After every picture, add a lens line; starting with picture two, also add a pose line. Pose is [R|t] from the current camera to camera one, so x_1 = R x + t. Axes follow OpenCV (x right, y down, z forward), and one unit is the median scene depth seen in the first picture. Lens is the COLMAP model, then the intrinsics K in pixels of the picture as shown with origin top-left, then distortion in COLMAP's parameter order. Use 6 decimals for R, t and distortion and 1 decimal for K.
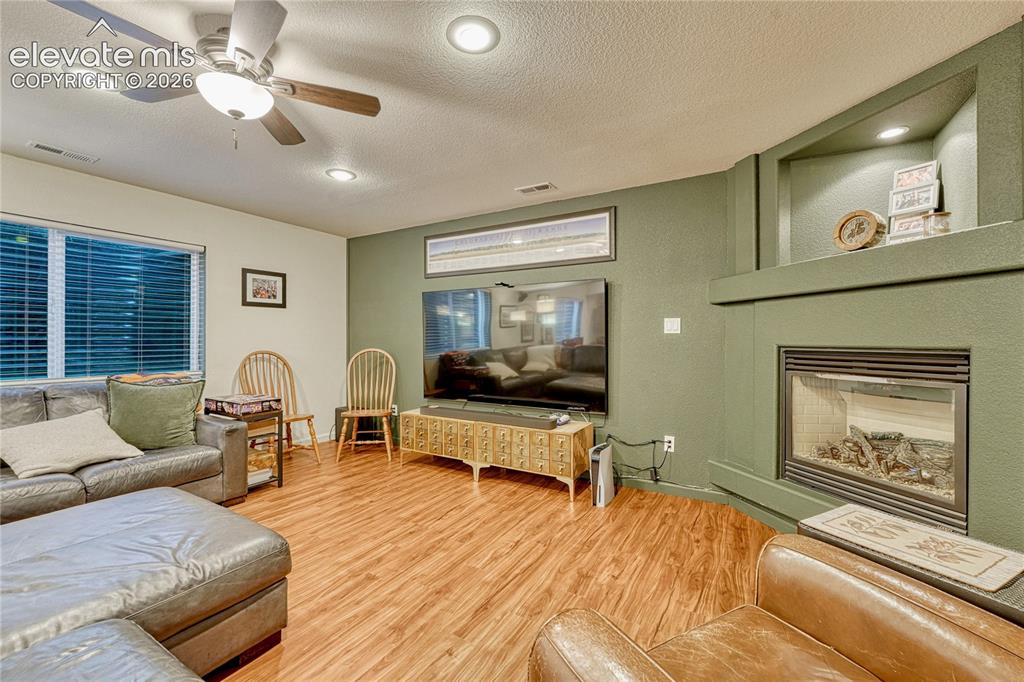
lens RADIAL K [[420.3, 0, 512.0], [0, 420.3, 341.0], [0, 0, 1]] dist [-0.000829, -0.000090]
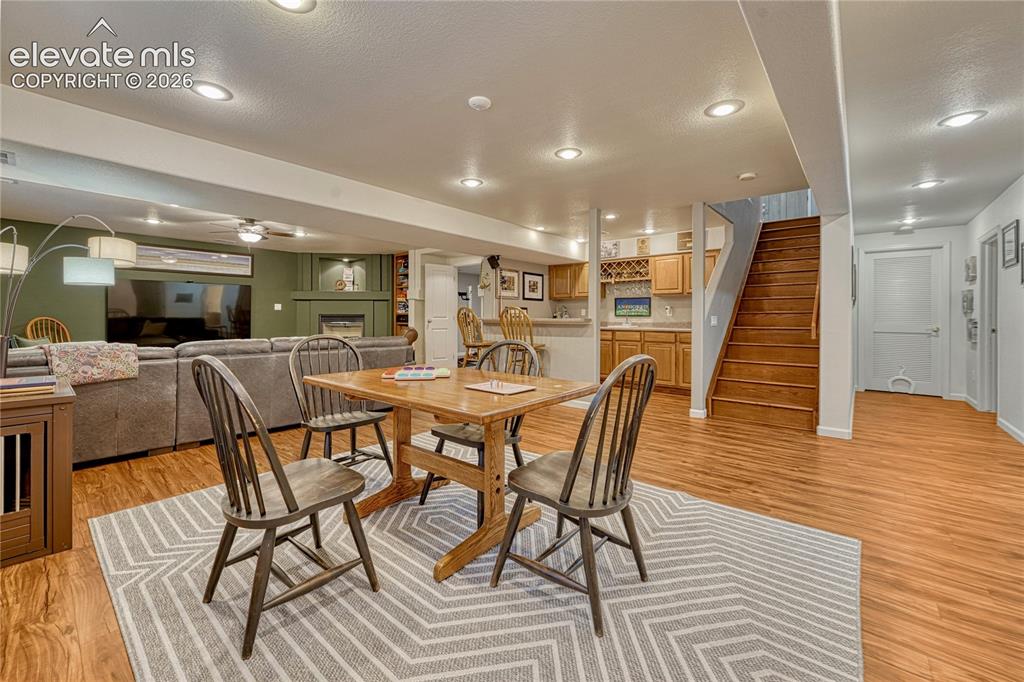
lens RADIAL K [[412.8, 0, 508.5], [0, 412.8, 313.8], [0, 0, 1]] dist [-0.000241, -0.000012]
pose [[0.172999, 0.000452, 0.984922, -2.148646], [-0.003522, 0.999994, 0.000160, -0.000203], [-0.984916, -0.003496, 0.172999, -0.954778]]
